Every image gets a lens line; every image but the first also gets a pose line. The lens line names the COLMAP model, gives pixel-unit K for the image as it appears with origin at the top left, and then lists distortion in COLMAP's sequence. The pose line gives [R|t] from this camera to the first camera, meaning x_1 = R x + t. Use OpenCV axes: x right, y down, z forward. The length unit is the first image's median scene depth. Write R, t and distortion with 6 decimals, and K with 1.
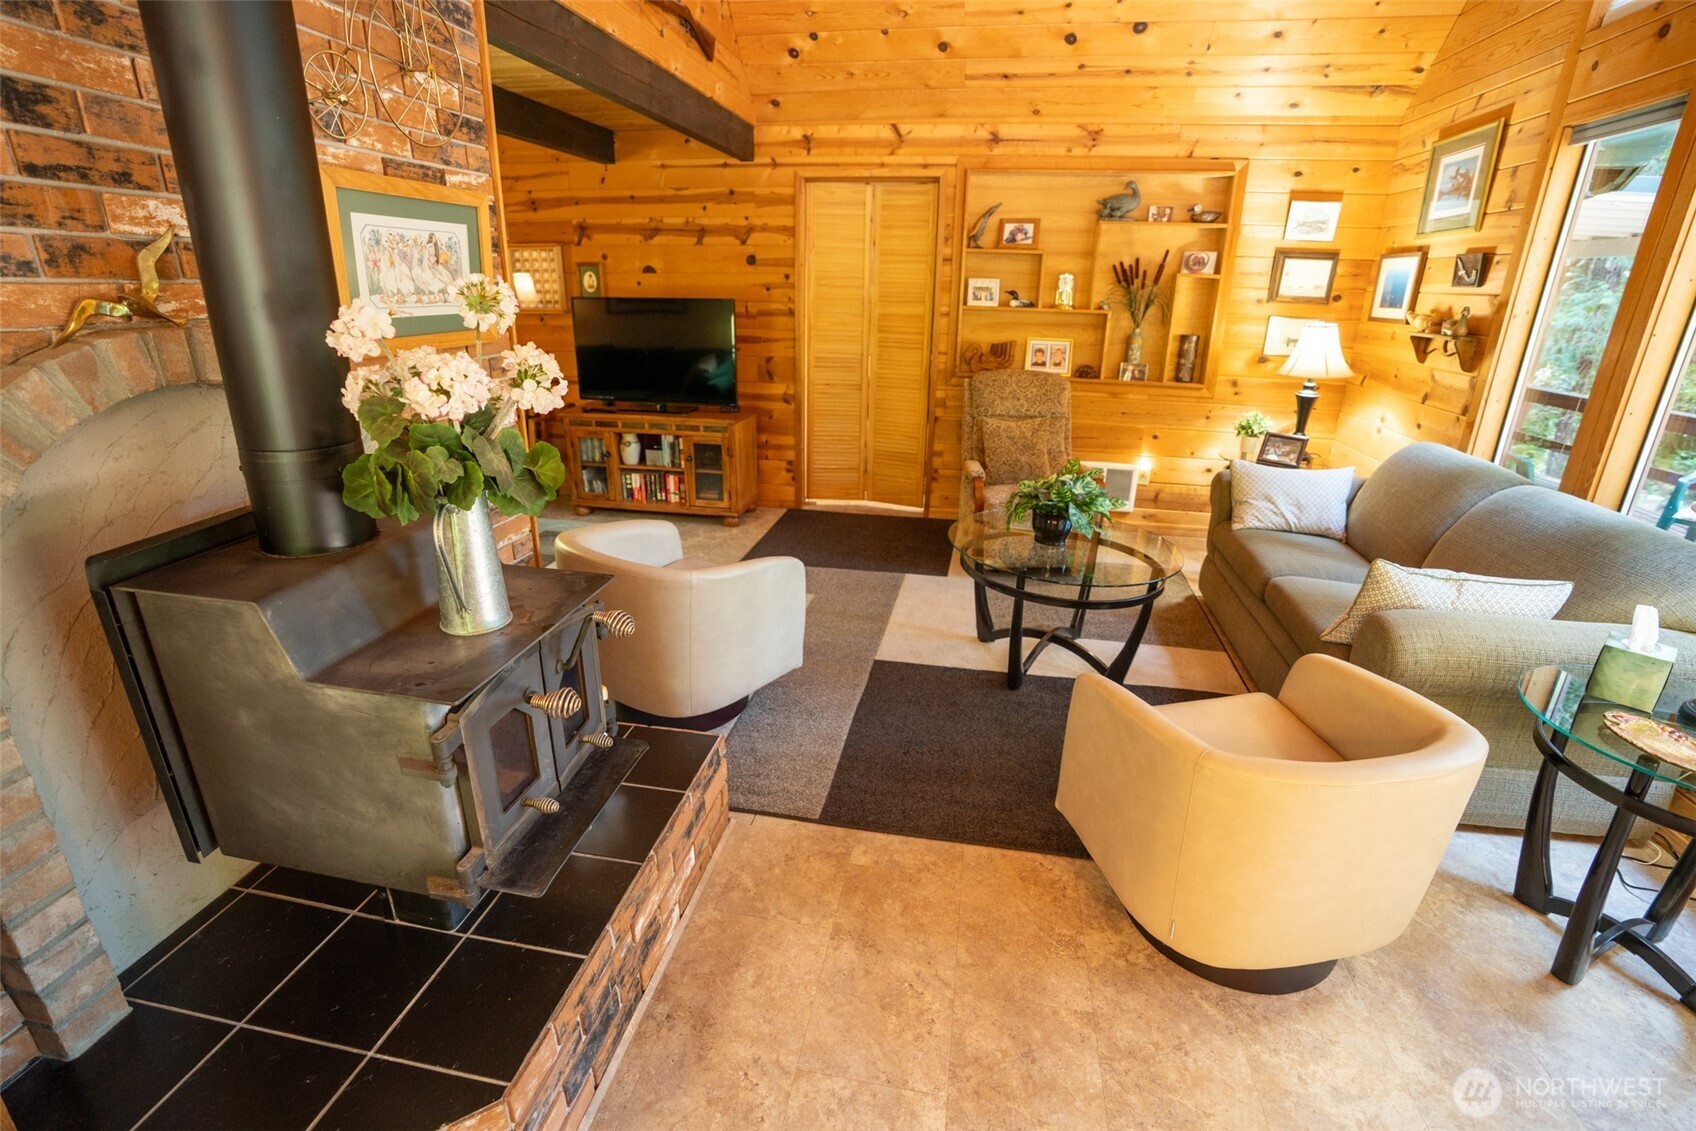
lens RADIAL K [[785.8, 0, 848.0], [0, 785.8, 565.5], [0, 0, 1]] dist [-0.070561, 0.029602]
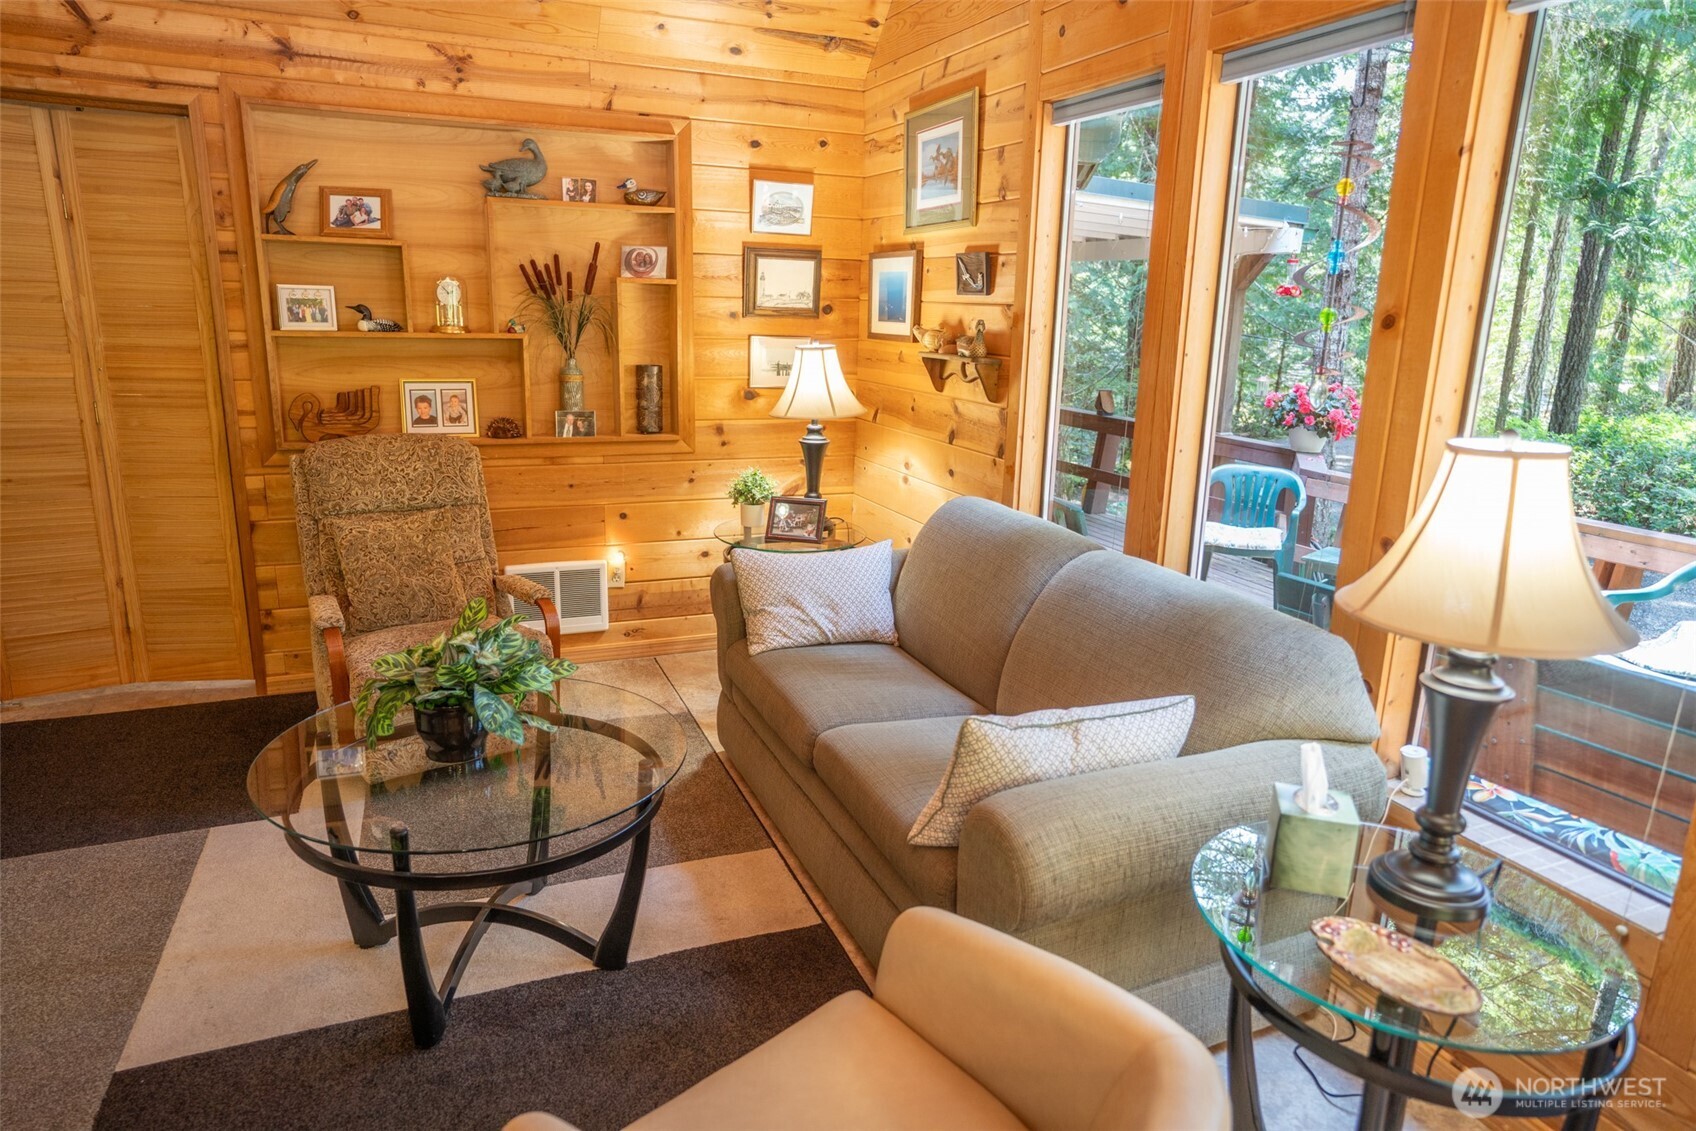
lens RADIAL K [[1037.5, 0, 840.3], [0, 1037.5, 570.1], [0, 0, 1]] dist [-0.027833, 0.032666]
pose [[0.843066, -0.129357, 0.522022, 0.088680], [0.173153, 0.984246, -0.035747, -0.061301], [-0.509174, 0.120527, 0.852183, 0.160618]]
